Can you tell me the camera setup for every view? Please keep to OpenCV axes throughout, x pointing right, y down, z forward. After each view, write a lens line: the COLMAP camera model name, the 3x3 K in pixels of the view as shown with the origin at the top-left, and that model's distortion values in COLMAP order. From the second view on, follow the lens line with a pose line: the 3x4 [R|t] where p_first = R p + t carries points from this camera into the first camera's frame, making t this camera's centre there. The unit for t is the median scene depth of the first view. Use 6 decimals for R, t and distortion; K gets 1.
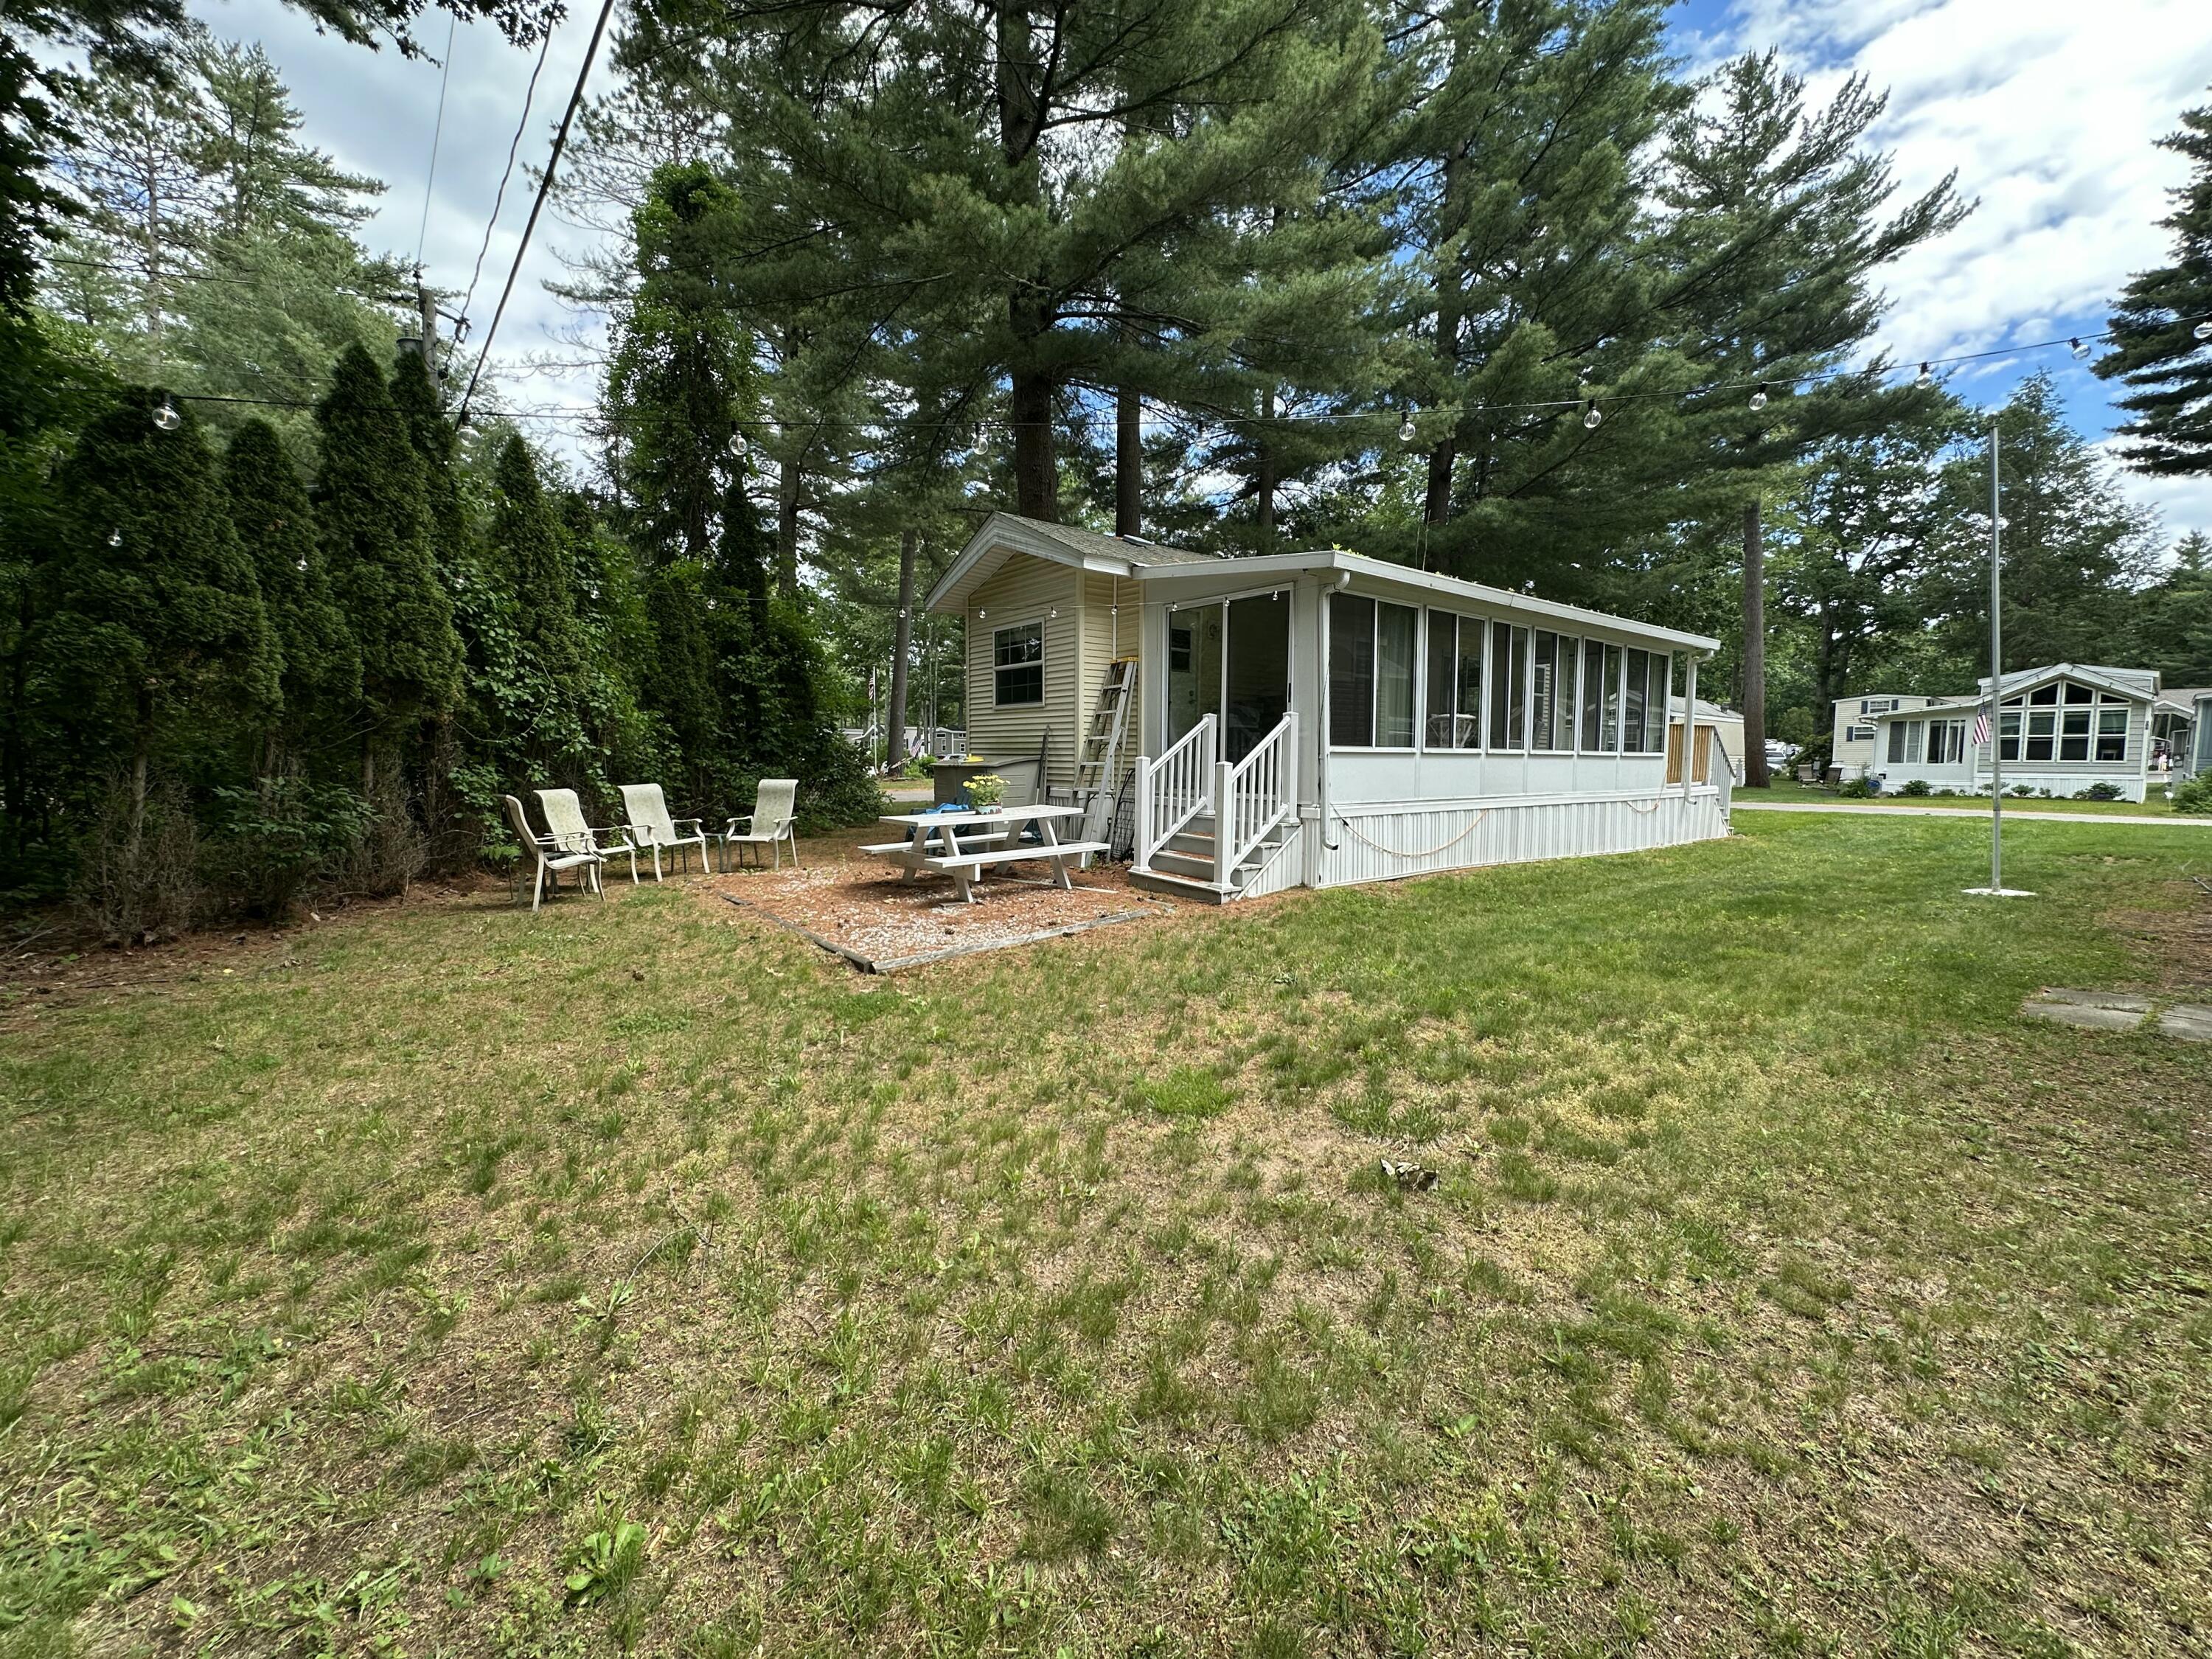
lens RADIAL K [[892.3, 0, 1111.9], [0, 892.3, 827.6], [0, 0, 1]] dist [0.003699, -0.000097]
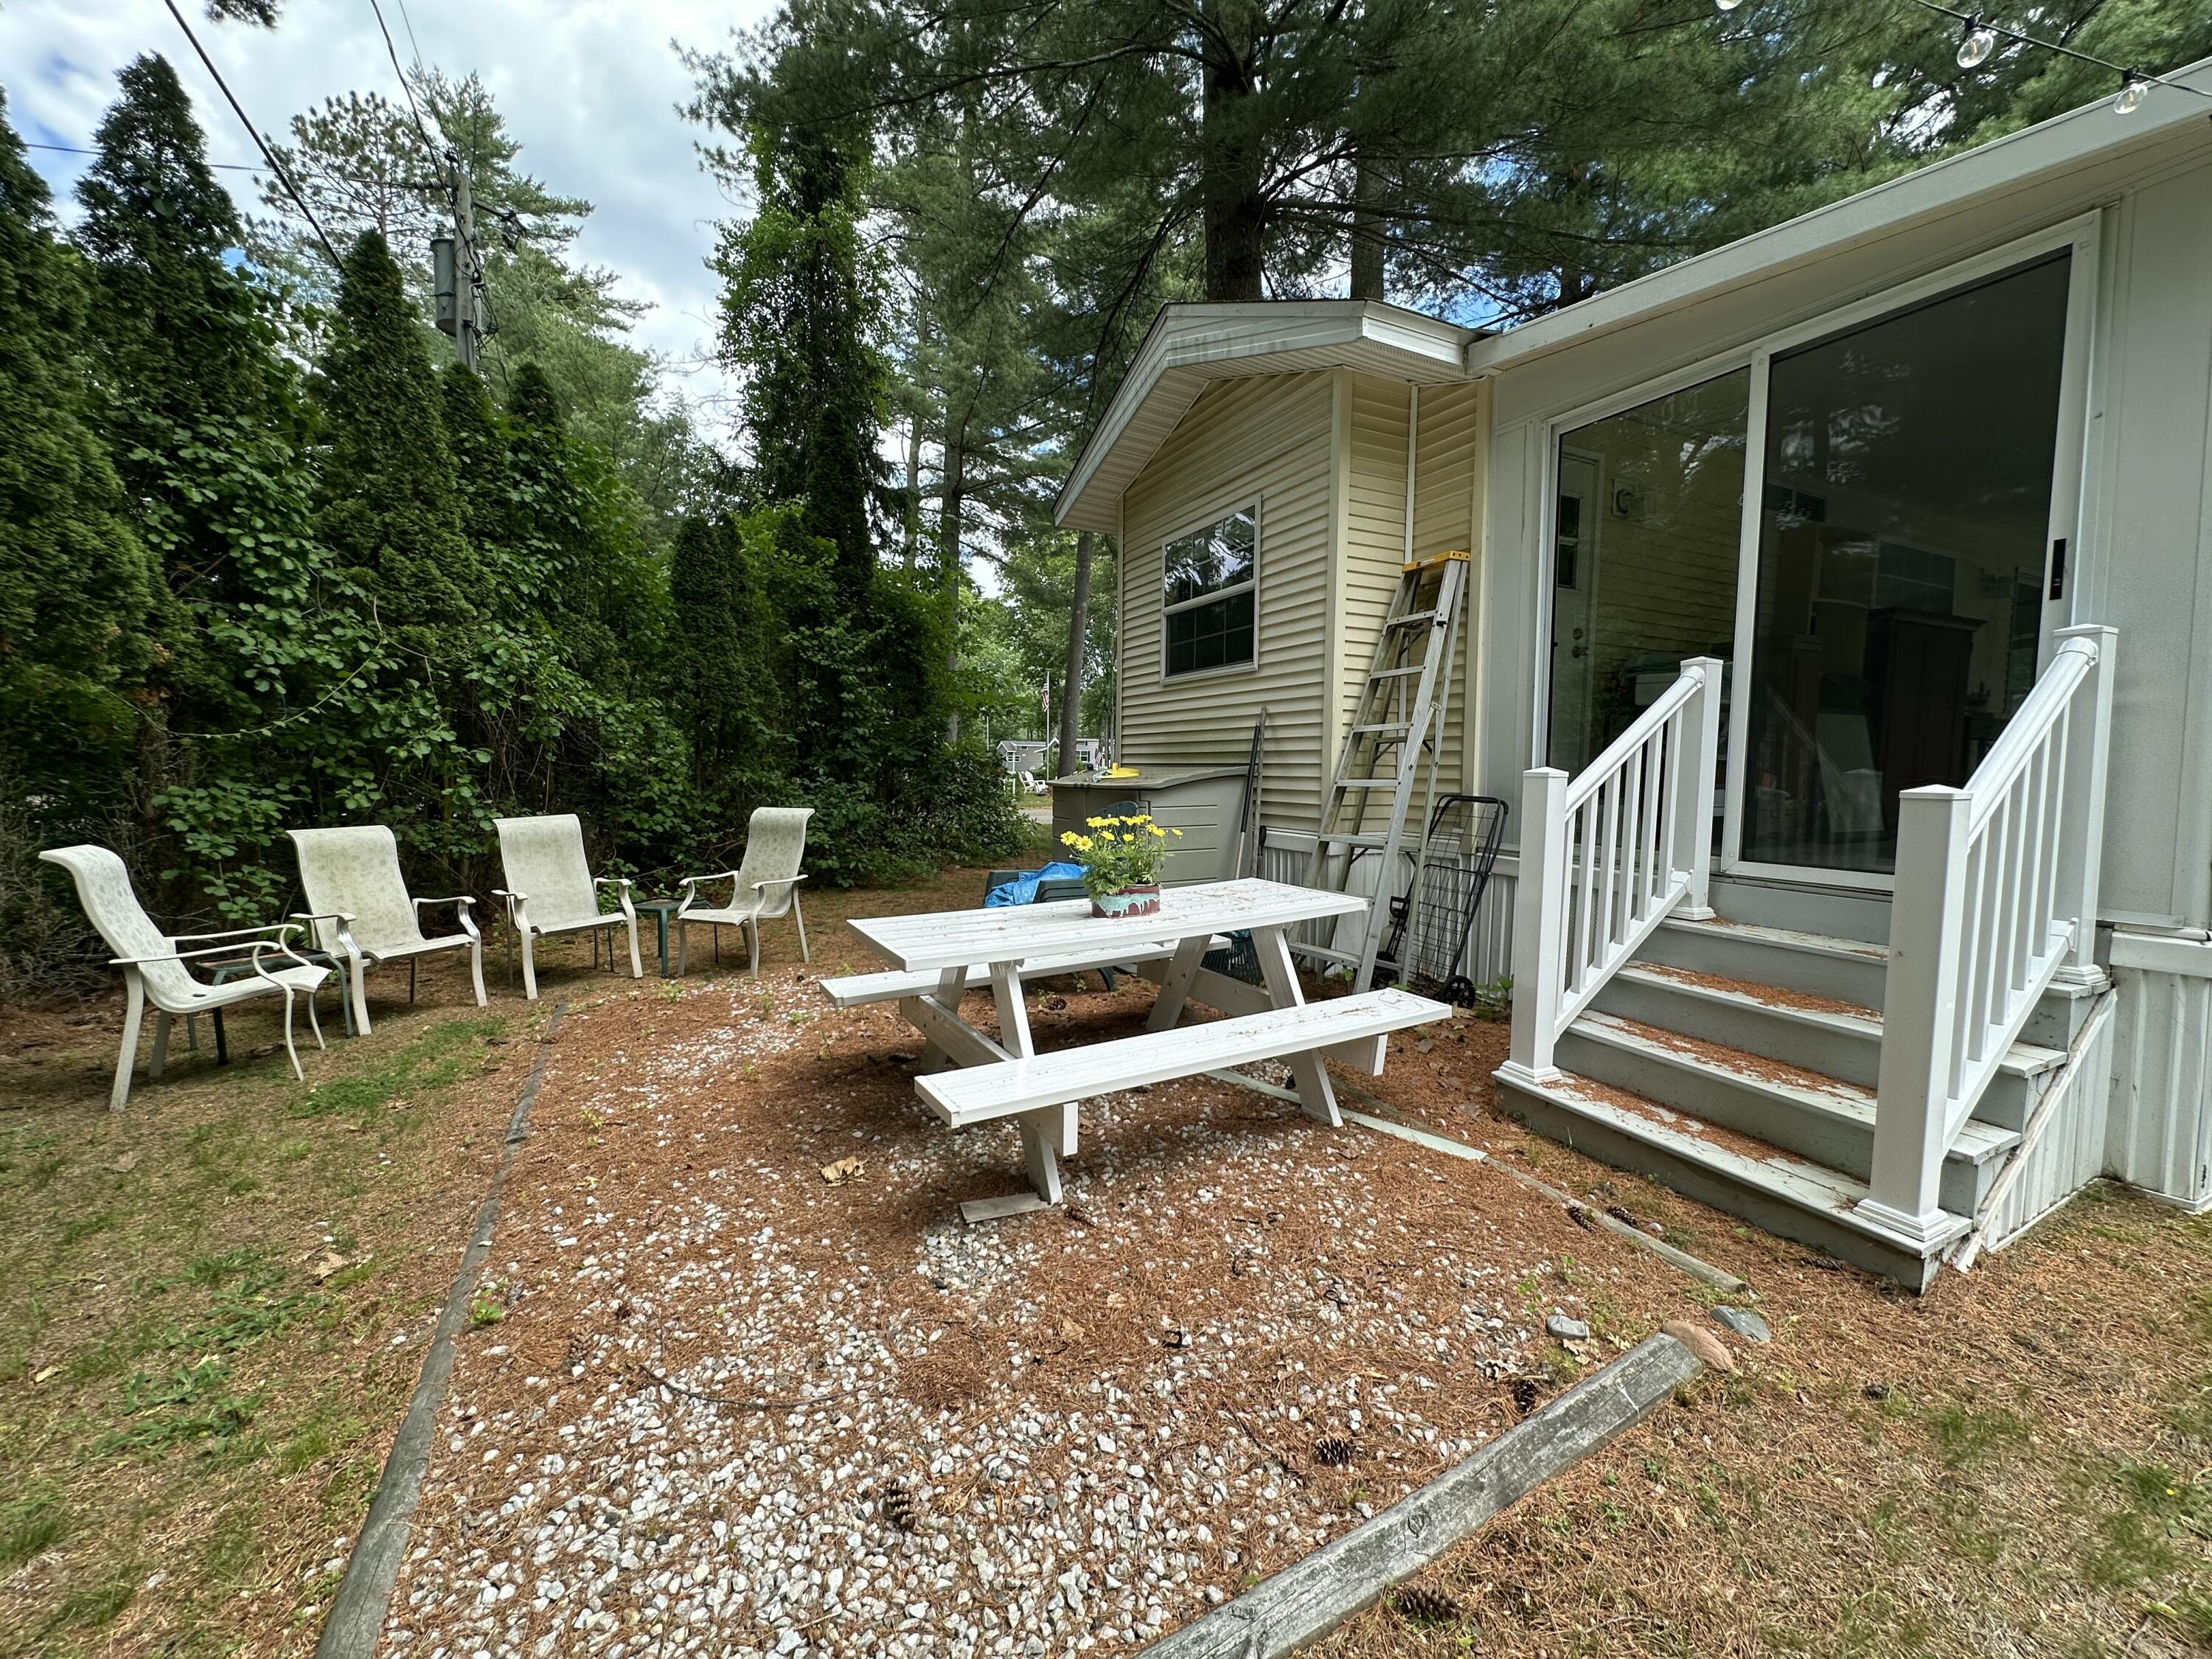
lens RADIAL K [[892.3, 0, 1100.0], [0, 892.3, 833.2], [0, 0, 1]] dist [0.003699, -0.000097]
pose [[0.975260, 0.017064, -0.220403, -0.052490], [-0.019406, 0.999776, -0.008465, -0.038551], [0.220210, 0.012533, 0.975372, 0.509660]]
